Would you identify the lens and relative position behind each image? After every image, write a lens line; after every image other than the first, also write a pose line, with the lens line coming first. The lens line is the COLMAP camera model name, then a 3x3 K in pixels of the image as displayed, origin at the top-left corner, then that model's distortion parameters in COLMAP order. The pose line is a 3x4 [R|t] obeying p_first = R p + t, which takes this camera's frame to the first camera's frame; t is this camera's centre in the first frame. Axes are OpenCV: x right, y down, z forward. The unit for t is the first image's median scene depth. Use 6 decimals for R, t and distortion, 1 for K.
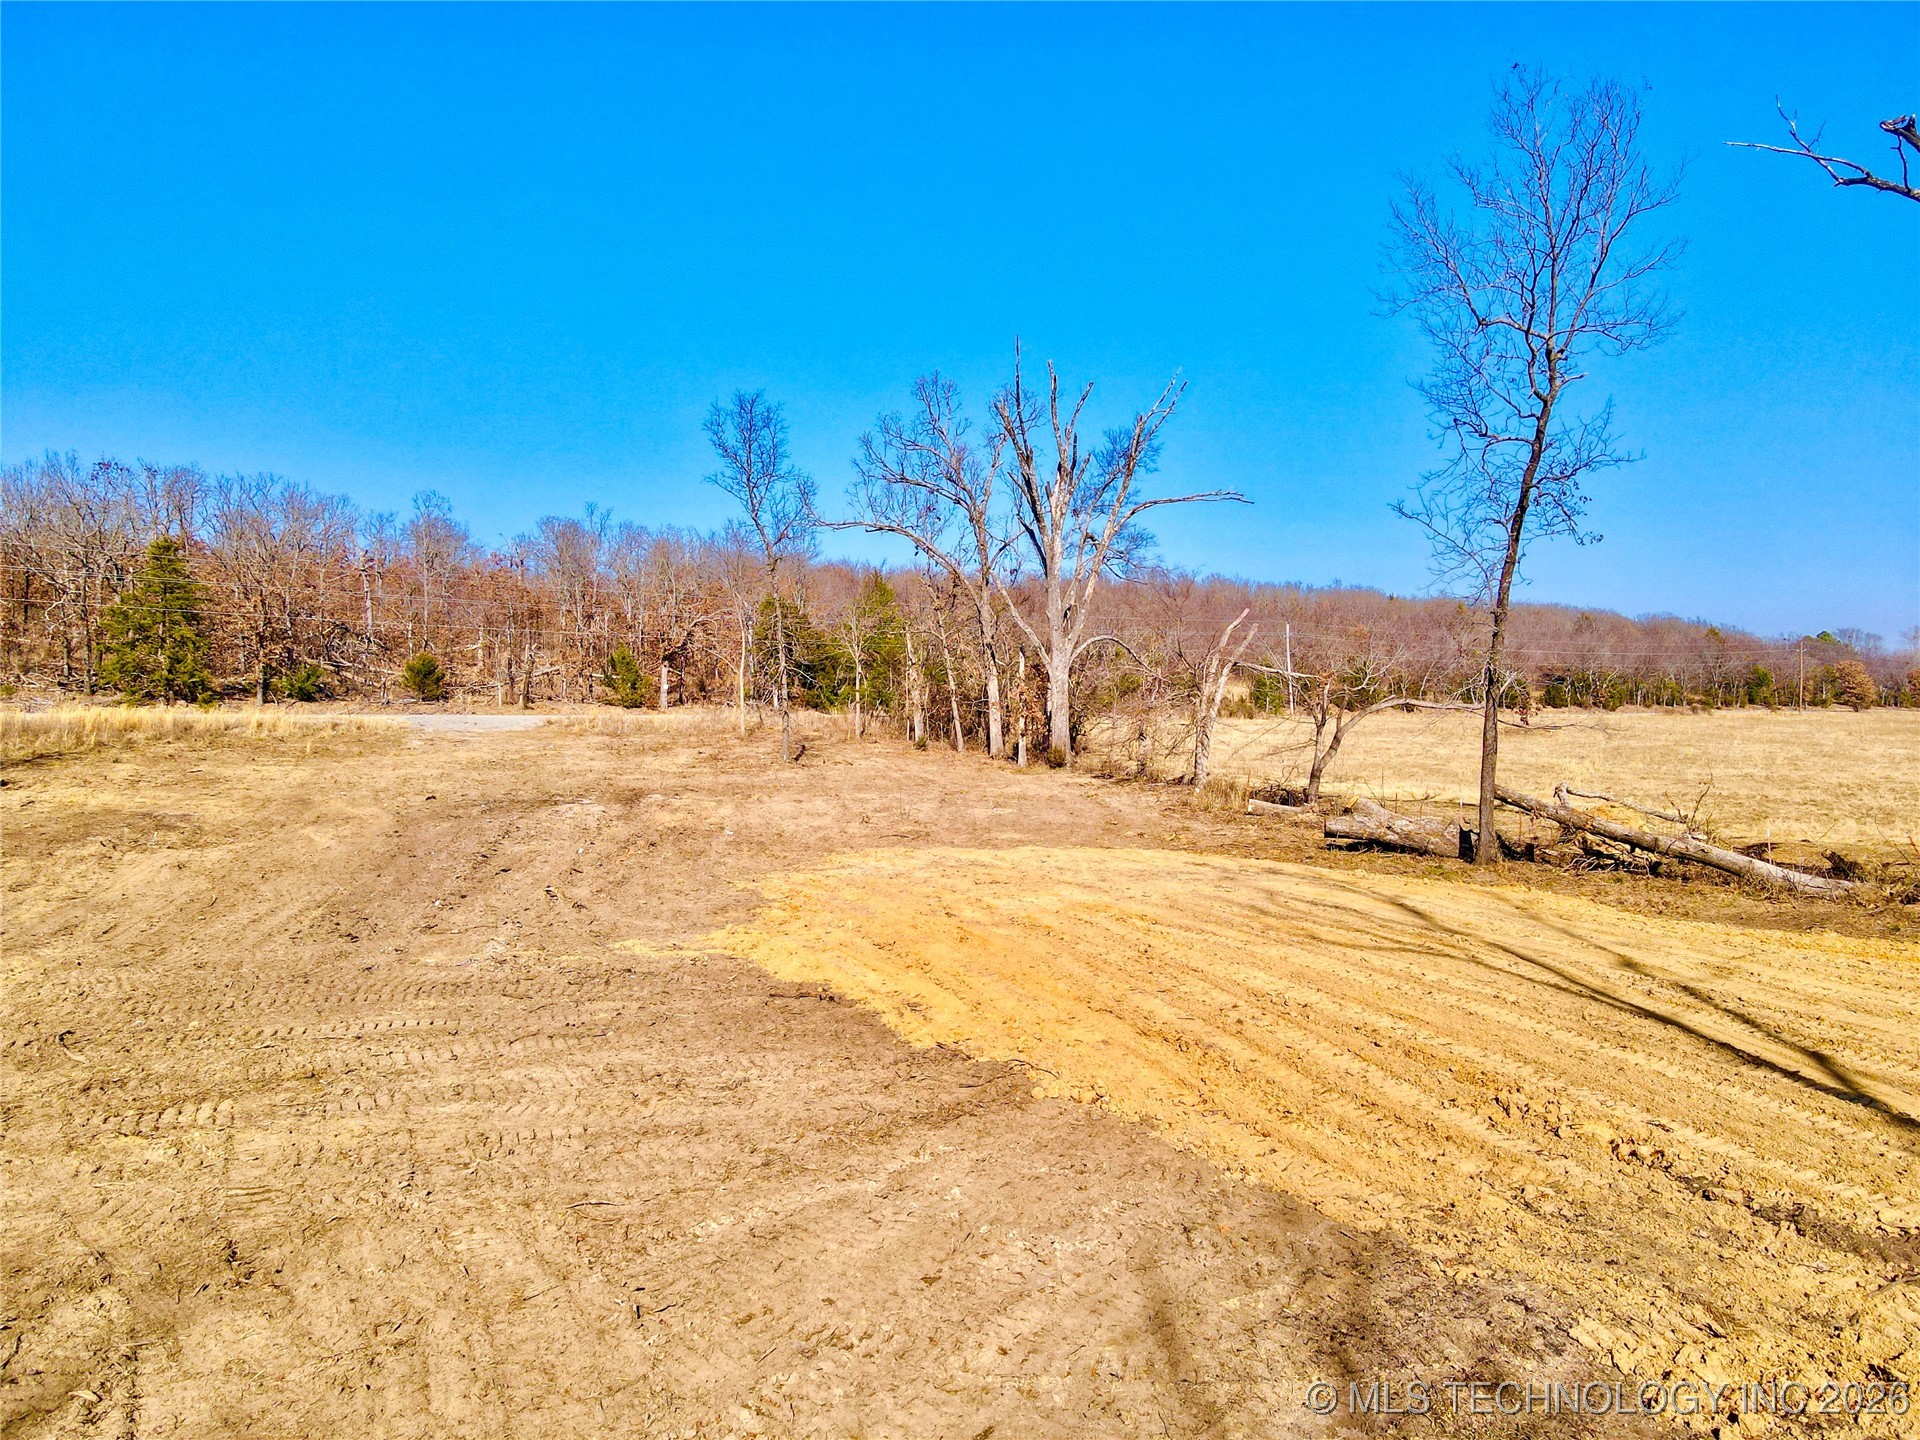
lens RADIAL K [[1354.5, 0, 964.4], [0, 1354.5, 712.3], [0, 0, 1]] dist [0.007784, -0.020750]
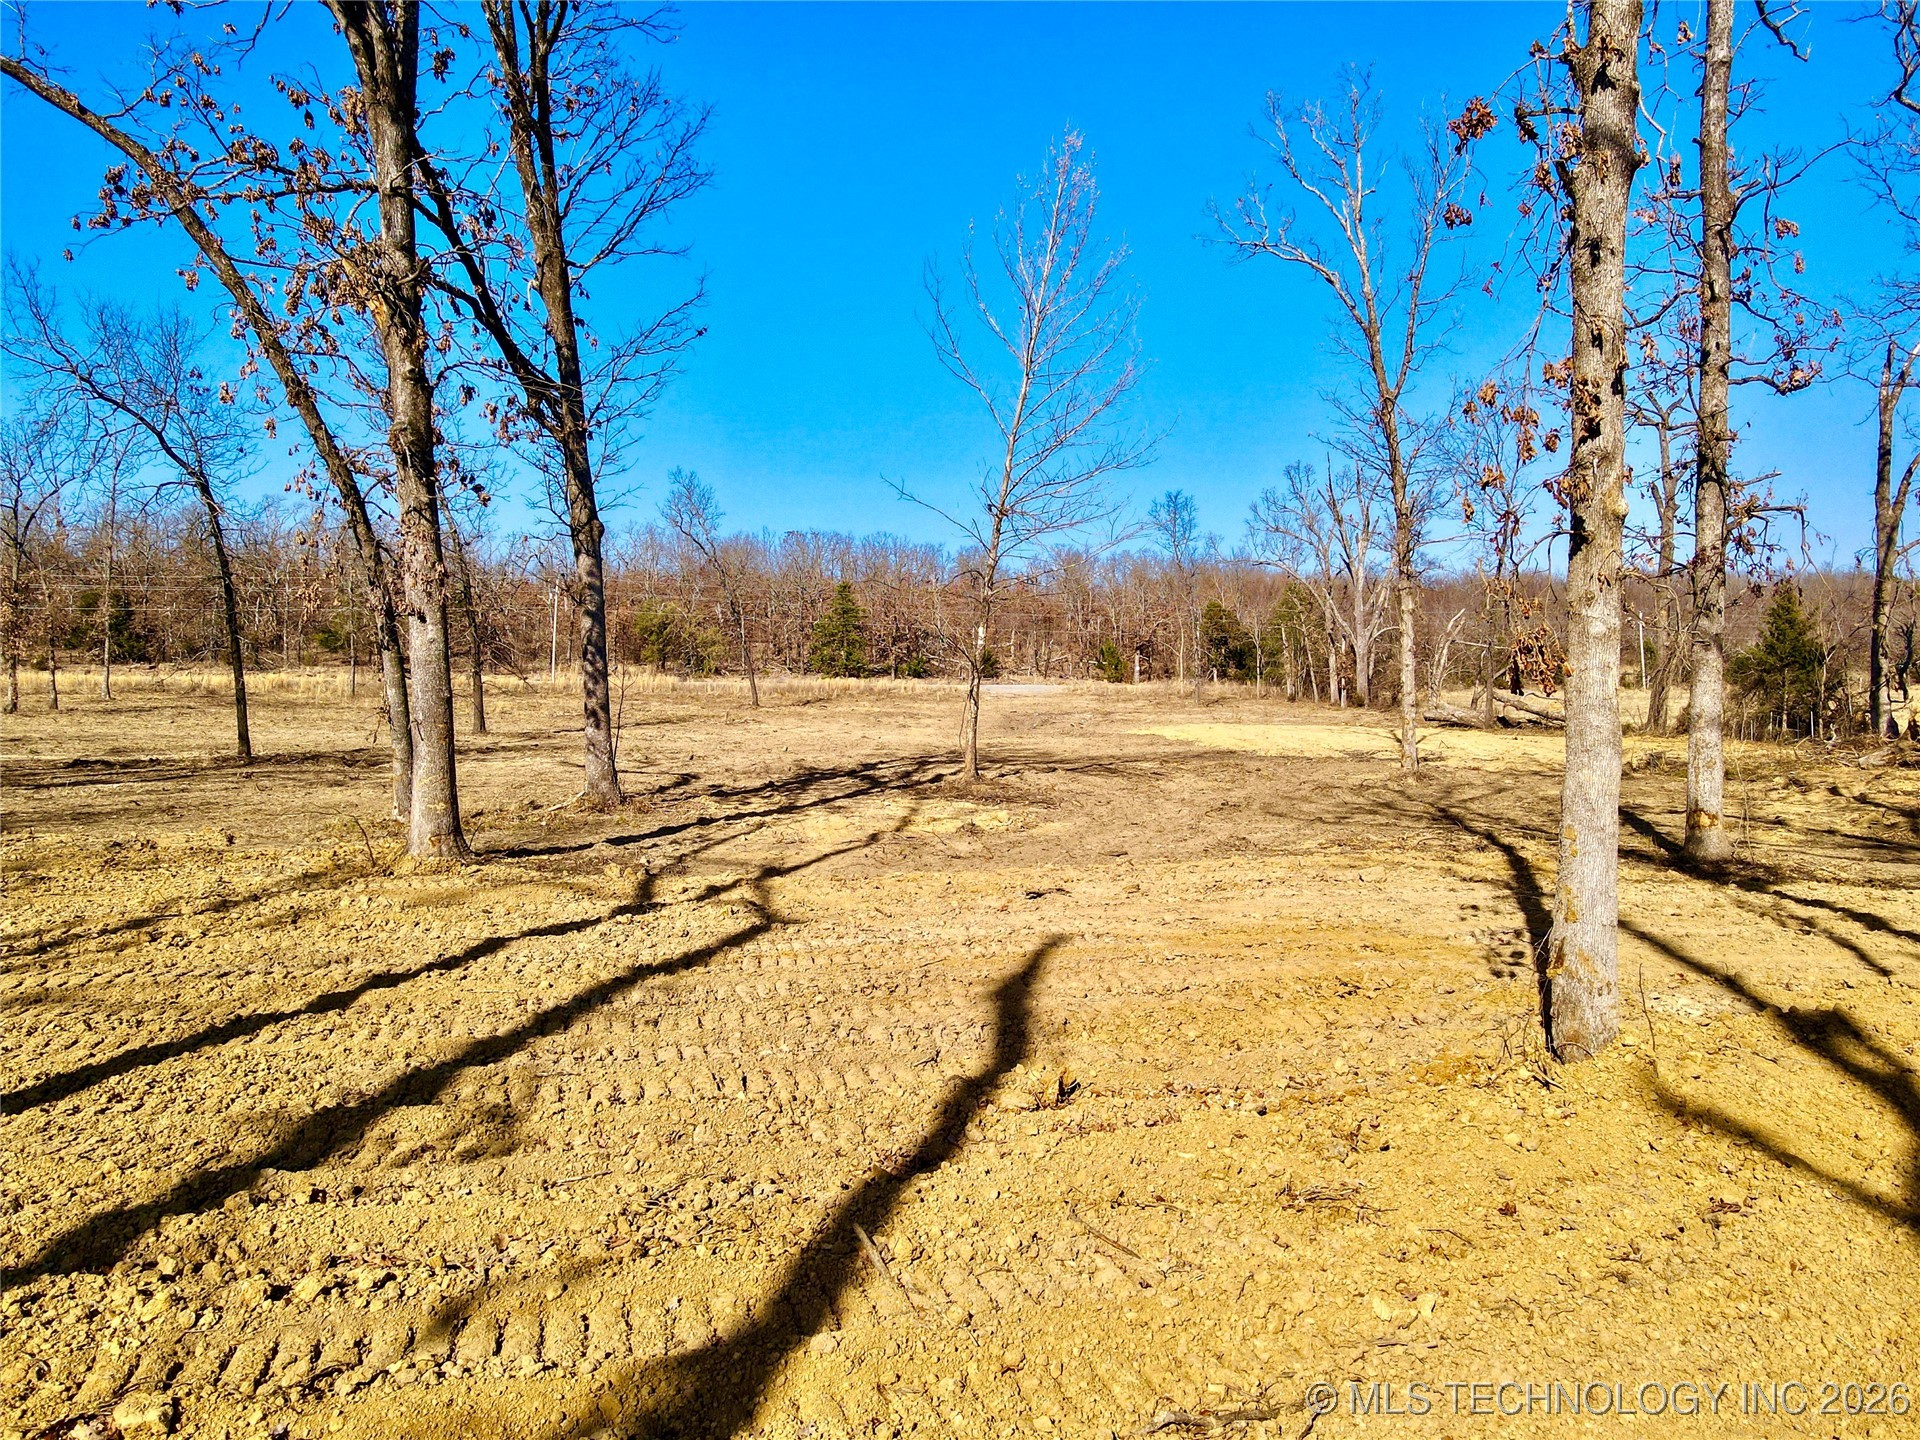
lens RADIAL K [[1354.5, 0, 962.3], [0, 1354.5, 711.4], [0, 0, 1]] dist [0.007784, -0.020750]
pose [[0.934361, -0.000492, -0.356328, 0.145368], [0.000542, 1.000000, 0.000039, 0.032829], [0.356328, -0.000230, 0.934361, -0.508487]]
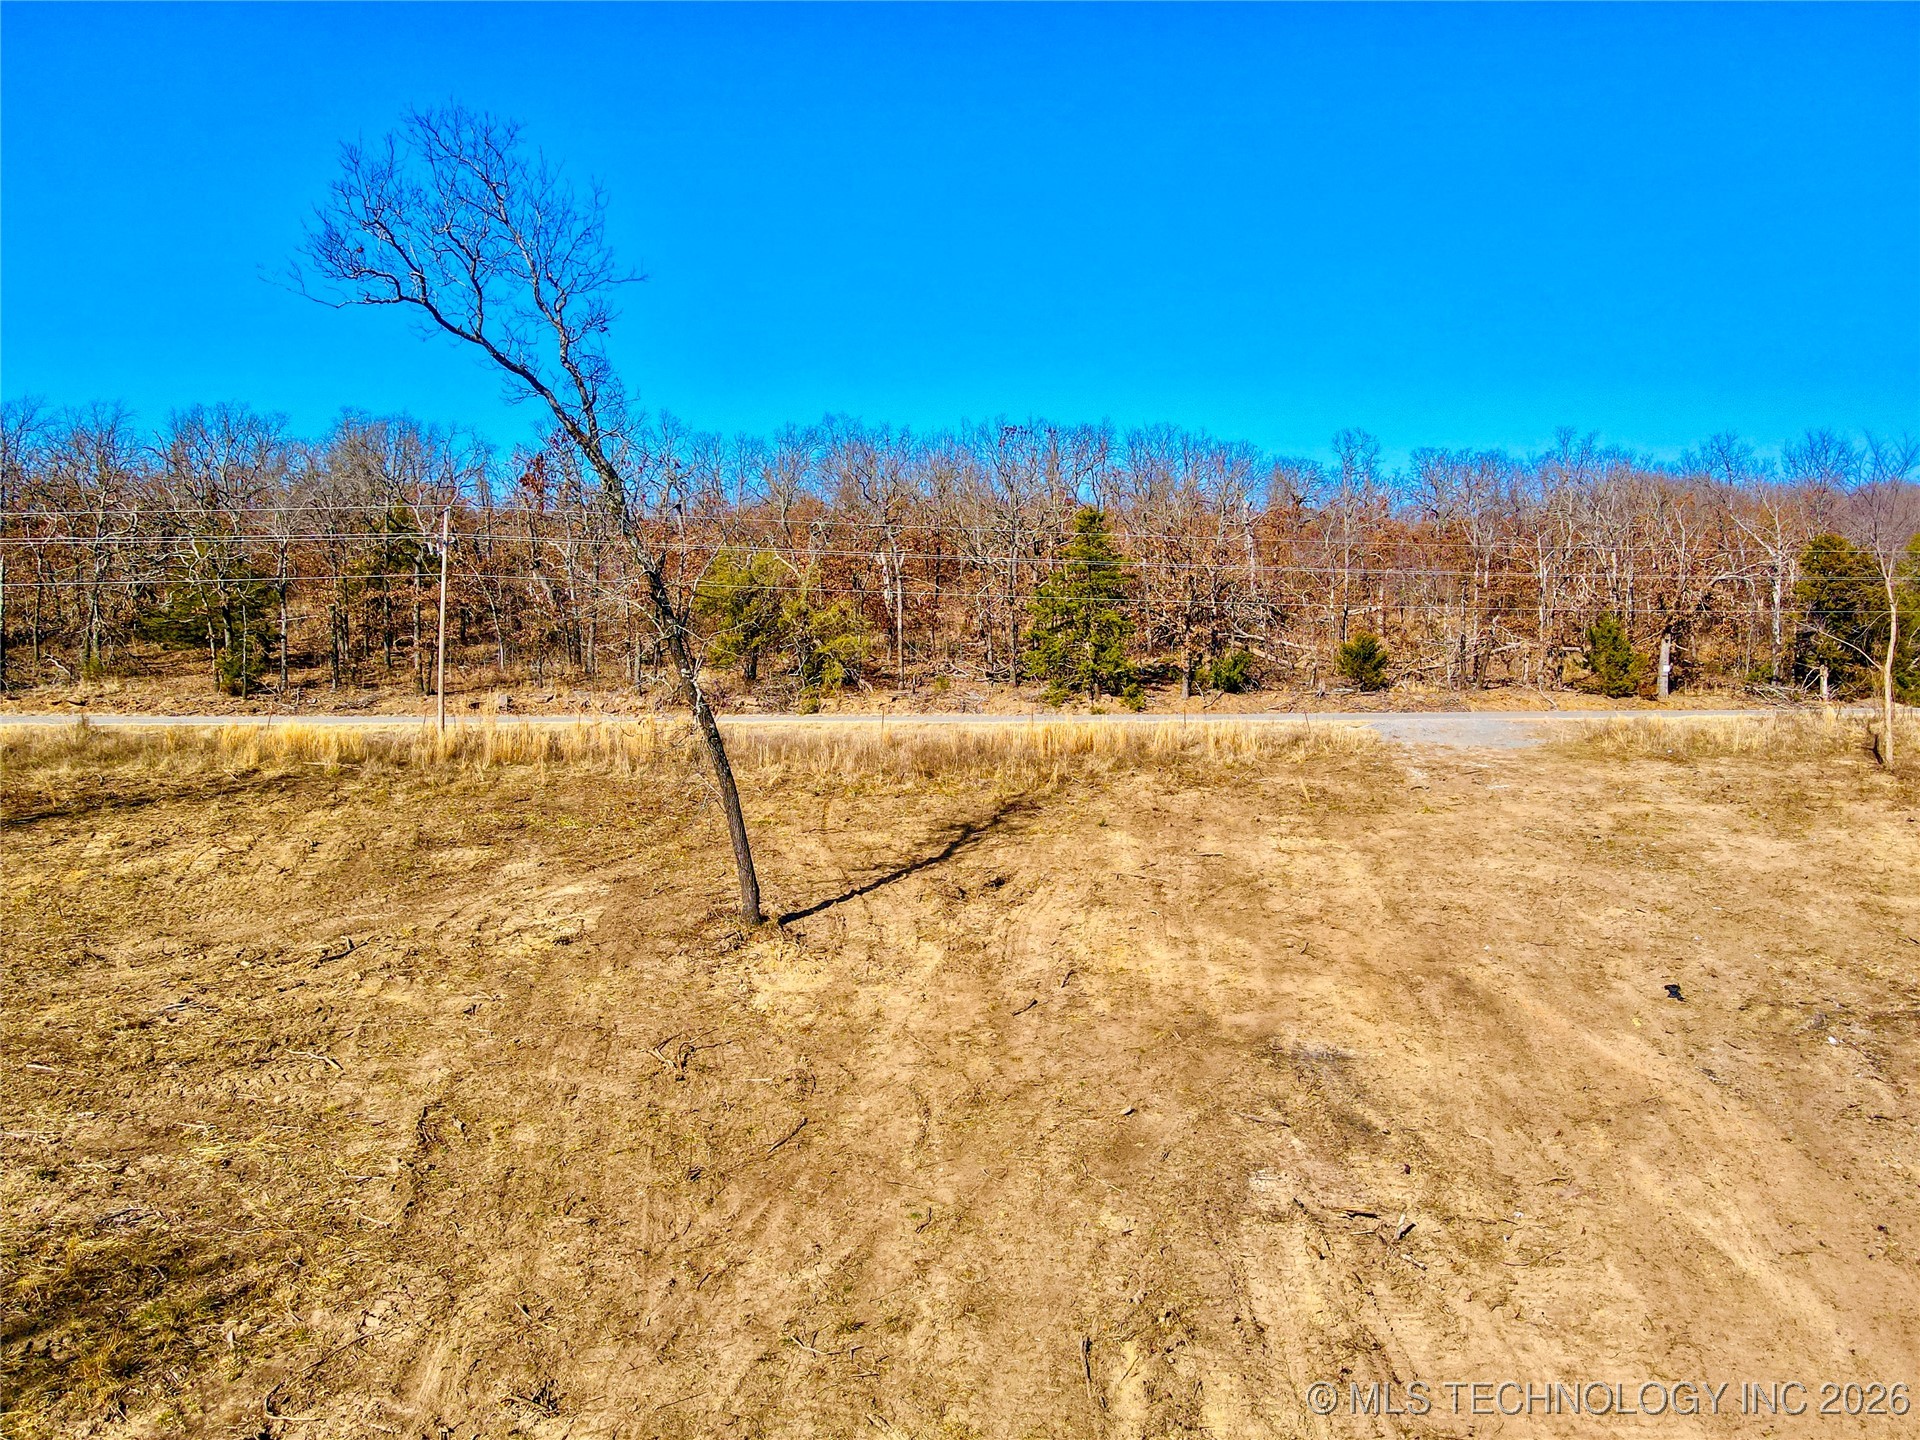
lens RADIAL K [[1354.5, 0, 964.4], [0, 1354.5, 713.4], [0, 0, 1]] dist [0.007784, -0.020750]
pose [[0.846497, 0.029185, -0.531594, -0.184823], [-0.002159, 0.998676, 0.051390, -0.039237], [0.532390, -0.042354, 0.845439, 0.207157]]
